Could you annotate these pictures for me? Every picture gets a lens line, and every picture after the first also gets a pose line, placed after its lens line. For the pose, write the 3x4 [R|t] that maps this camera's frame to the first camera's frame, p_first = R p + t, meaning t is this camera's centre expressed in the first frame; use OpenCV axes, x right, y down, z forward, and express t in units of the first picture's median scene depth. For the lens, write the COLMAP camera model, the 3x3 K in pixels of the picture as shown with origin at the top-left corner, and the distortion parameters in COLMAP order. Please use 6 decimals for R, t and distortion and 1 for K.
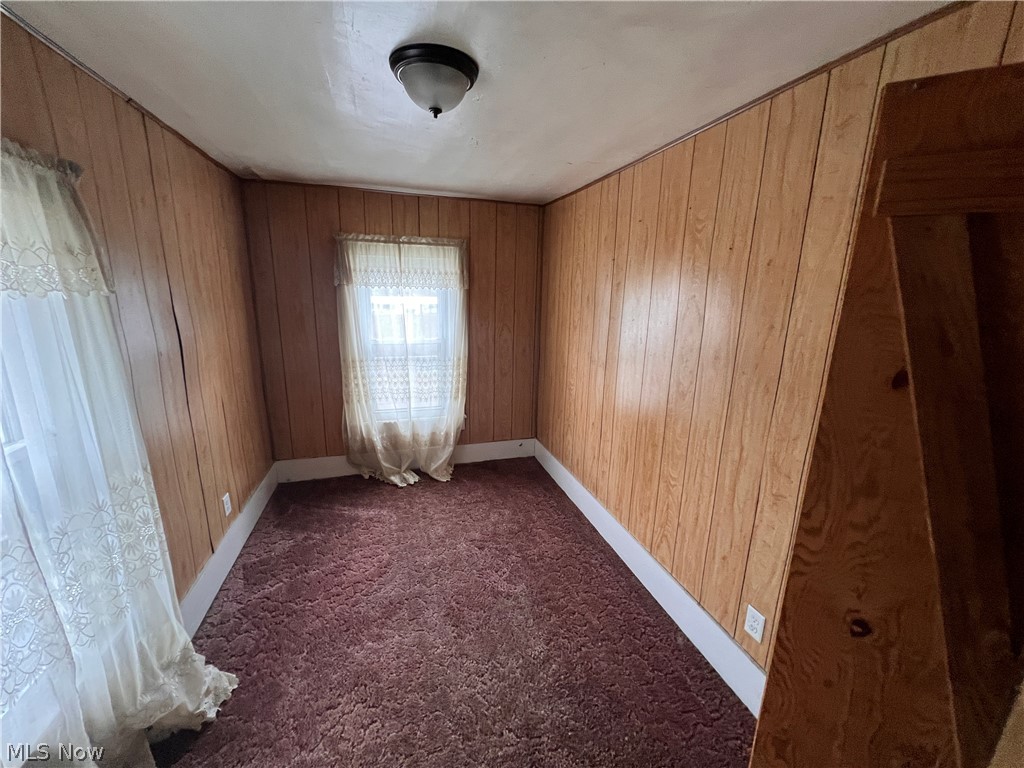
lens RADIAL K [[408.6, 0, 511.7], [0, 408.6, 383.8], [0, 0, 1]] dist [0.000471, 0.000023]
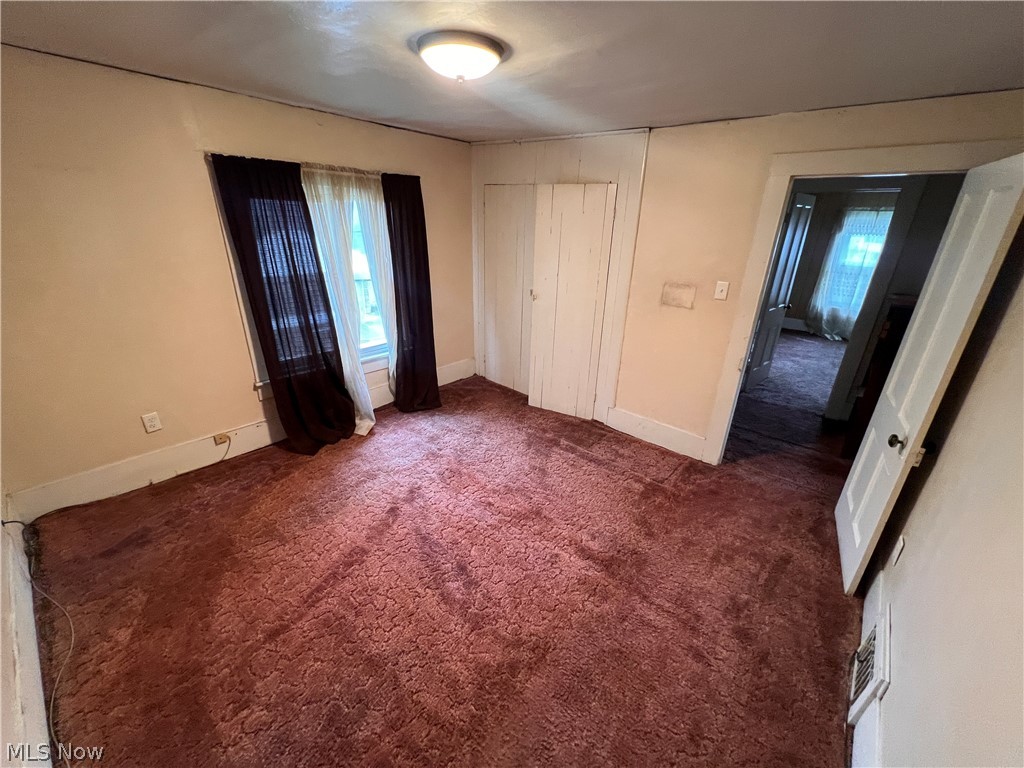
lens RADIAL K [[408.6, 0, 514.5], [0, 408.6, 386.2], [0, 0, 1]] dist [0.000471, 0.000023]
pose [[0.525903, 0.319676, -0.788183, 0.550055], [-0.204016, 0.947039, 0.247980, 0.282054], [0.825714, 0.030388, 0.563270, -1.344048]]
